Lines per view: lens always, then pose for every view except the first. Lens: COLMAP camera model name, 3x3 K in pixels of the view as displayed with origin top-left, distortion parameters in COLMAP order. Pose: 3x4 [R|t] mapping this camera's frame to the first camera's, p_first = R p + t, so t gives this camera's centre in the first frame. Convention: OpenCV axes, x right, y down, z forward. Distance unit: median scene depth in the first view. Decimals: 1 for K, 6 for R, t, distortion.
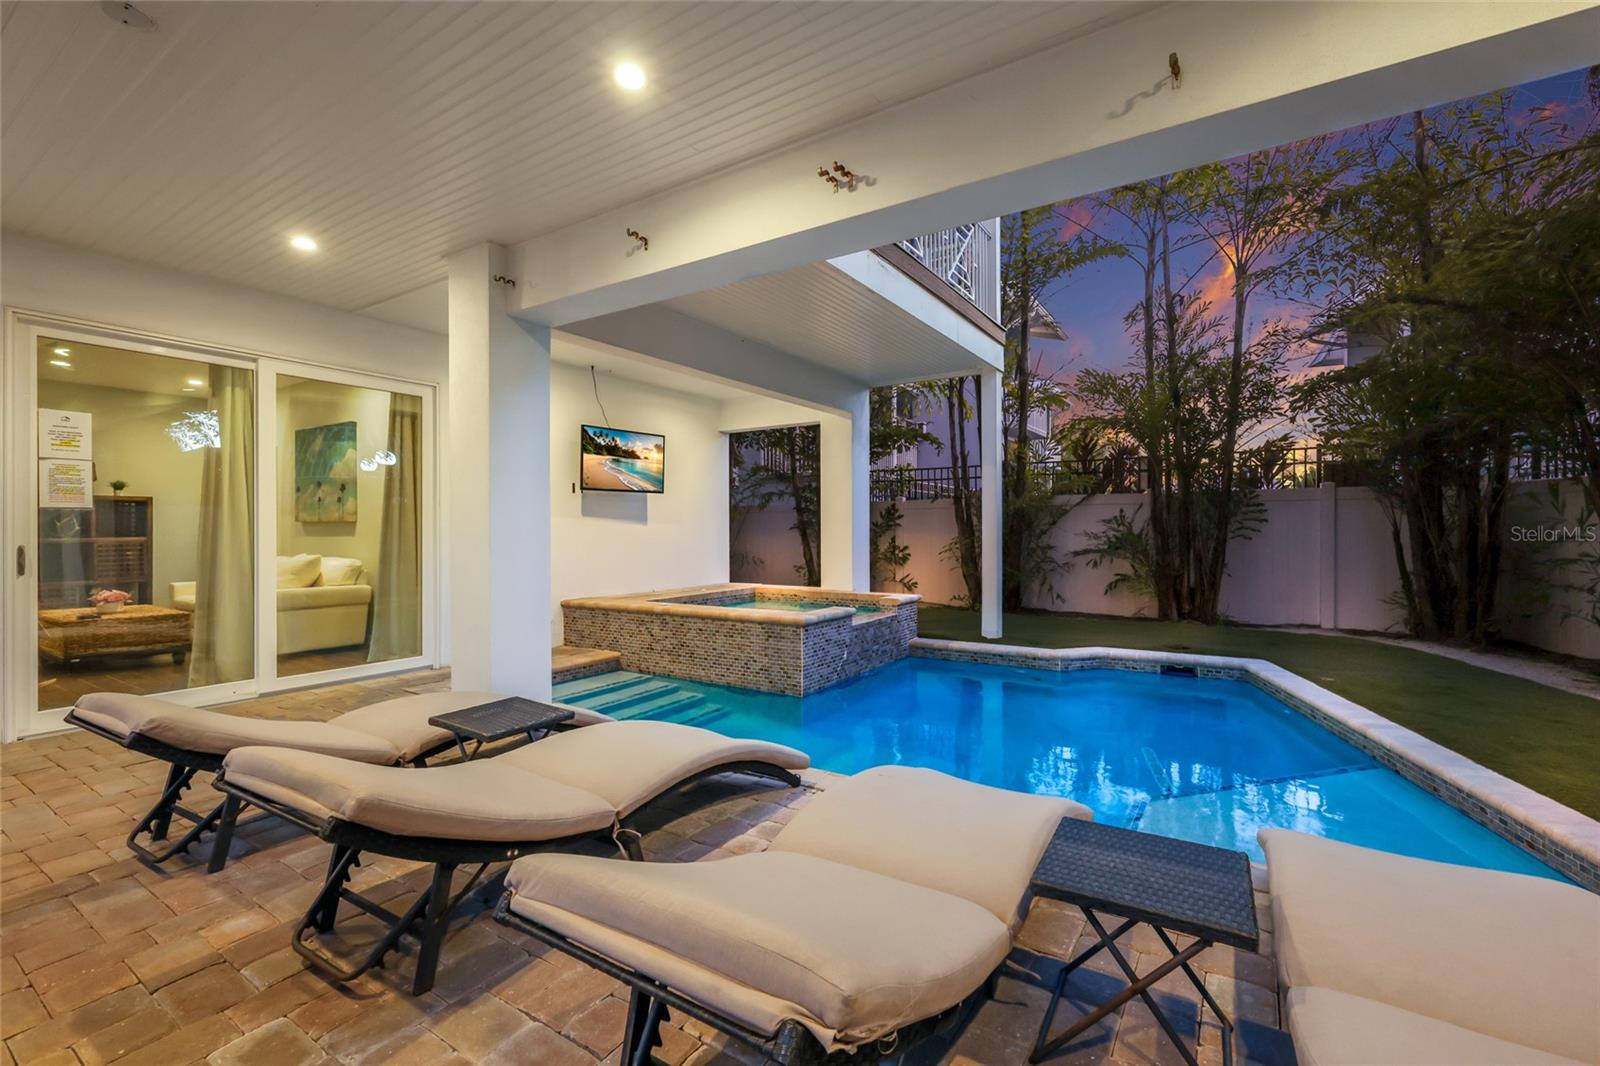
lens RADIAL K [[704.7, 0, 798.4], [0, 704.7, 533.3], [0, 0, 1]] dist [-0.000413, -0.000150]
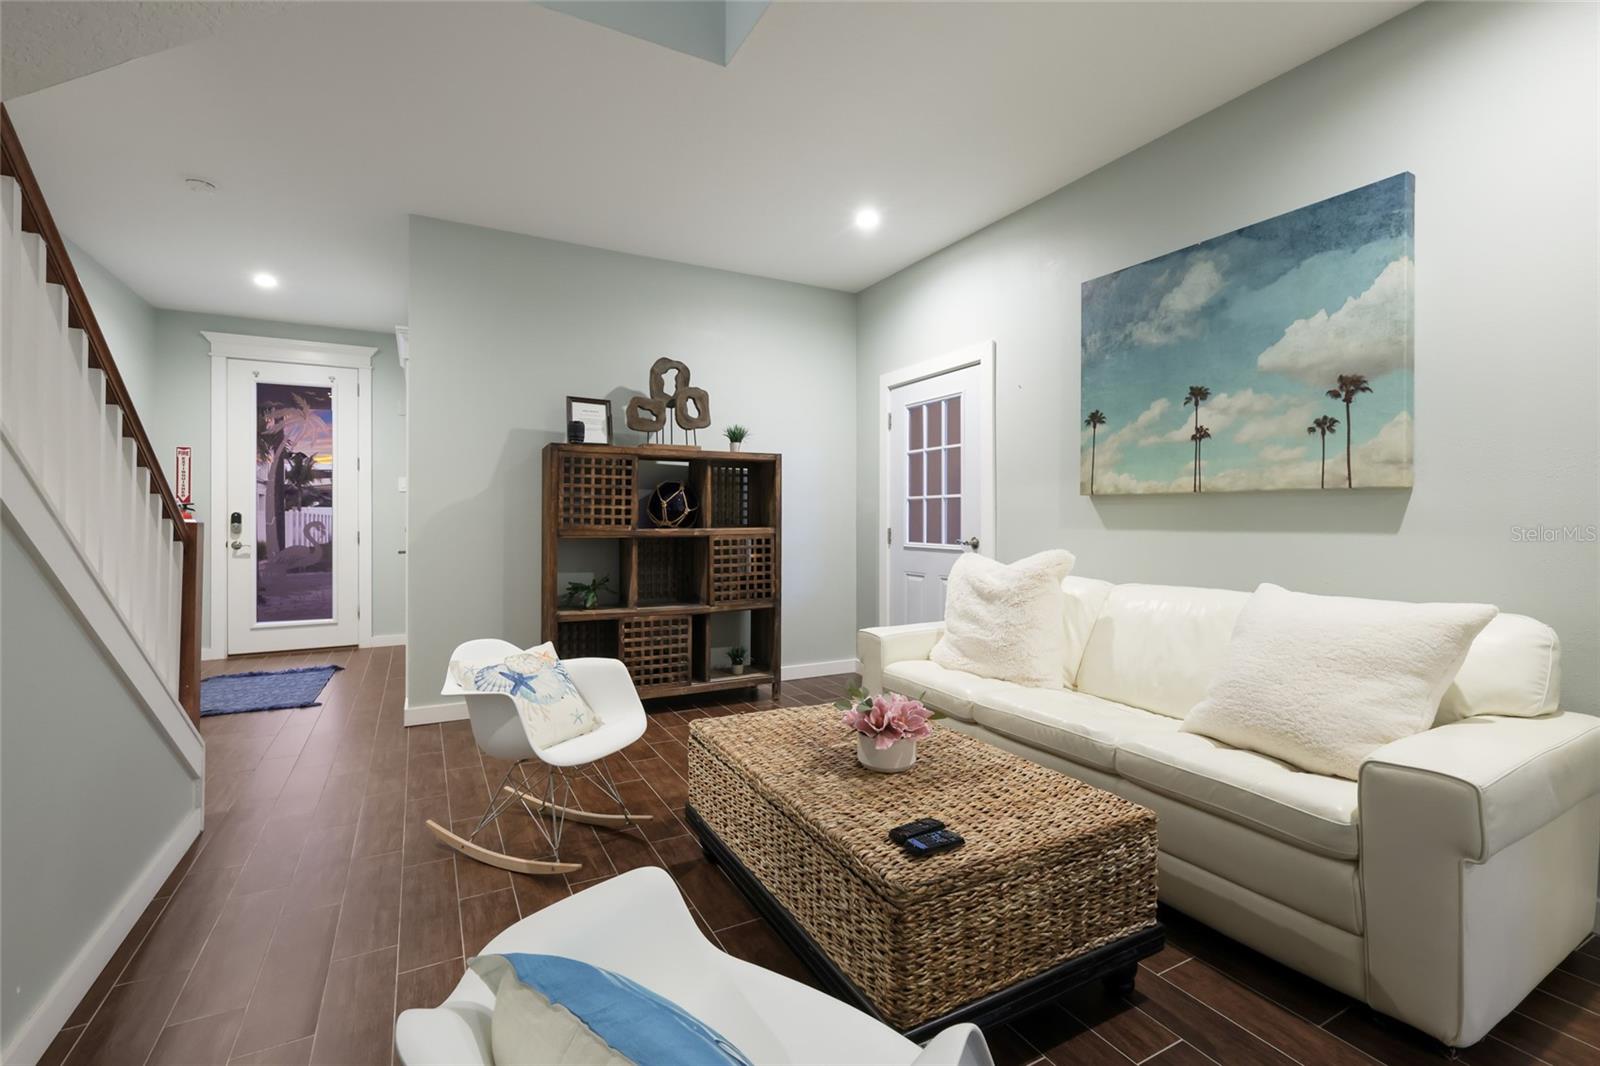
lens RADIAL K [[704.7, 0, 798.4], [0, 704.7, 533.3], [0, 0, 1]] dist [-0.000413, -0.000150]
pose [[0.881141, 0.013573, -0.472658, -0.688486], [-0.004712, 0.999790, 0.019927, -0.000815], [0.472830, -0.015331, 0.881020, 0.558785]]
